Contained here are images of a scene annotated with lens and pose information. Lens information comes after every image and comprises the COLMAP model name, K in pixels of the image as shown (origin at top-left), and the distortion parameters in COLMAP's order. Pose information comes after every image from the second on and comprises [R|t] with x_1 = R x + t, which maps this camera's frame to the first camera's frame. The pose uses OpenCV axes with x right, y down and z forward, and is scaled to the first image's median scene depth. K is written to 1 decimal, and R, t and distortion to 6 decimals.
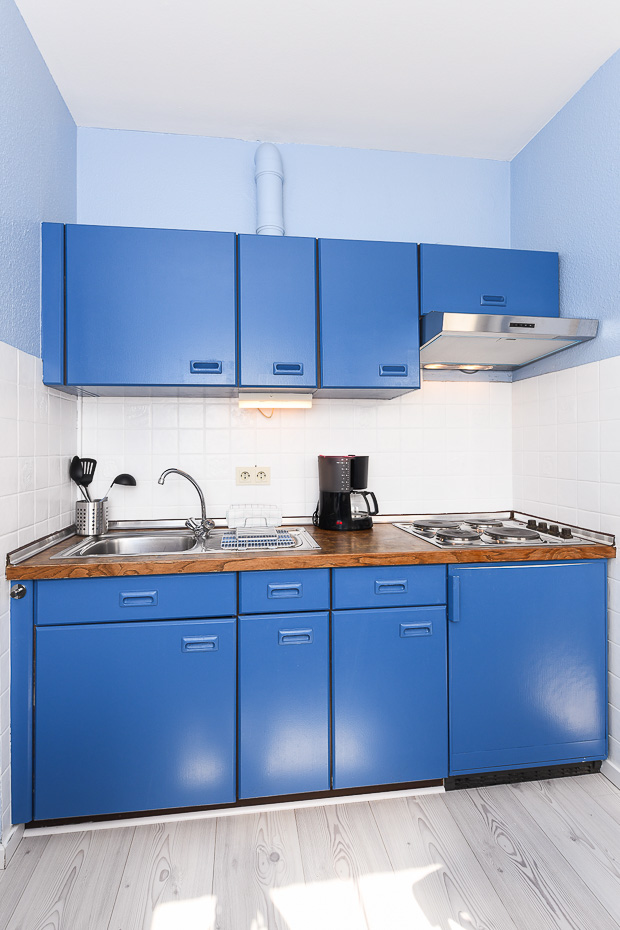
lens RADIAL K [[438.7, 0, 311.8], [0, 438.7, 445.5], [0, 0, 1]] dist [-0.001419, -0.000202]
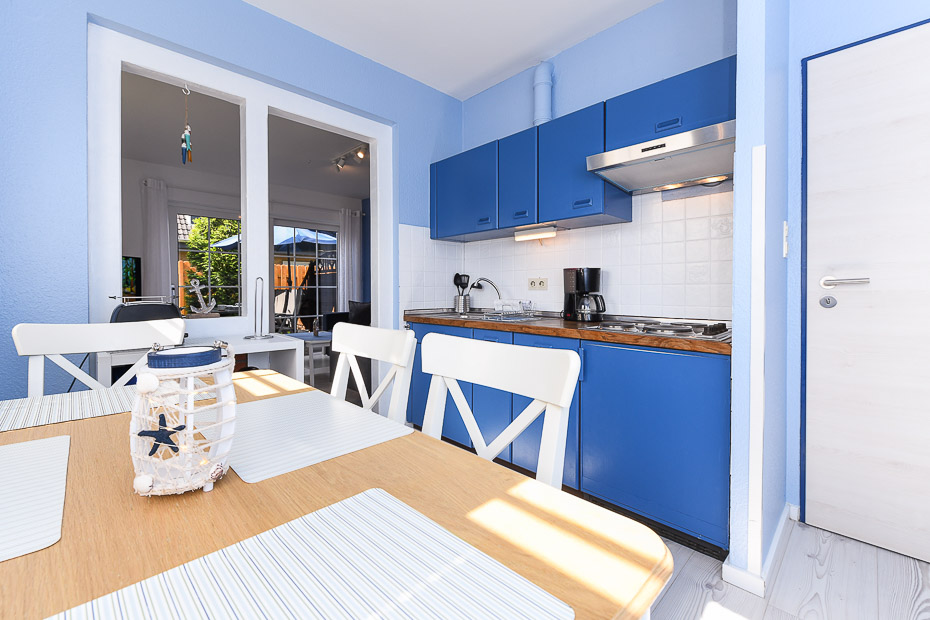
lens RADIAL K [[401.7, 0, 482.1], [0, 401.7, 292.3], [0, 0, 1]] dist [0.000960, -0.000042]
pose [[0.605050, 0.006551, -0.796160, 0.966791], [0.009225, 0.999841, 0.015238, 0.082302], [0.796134, -0.016564, 0.604894, -0.015699]]
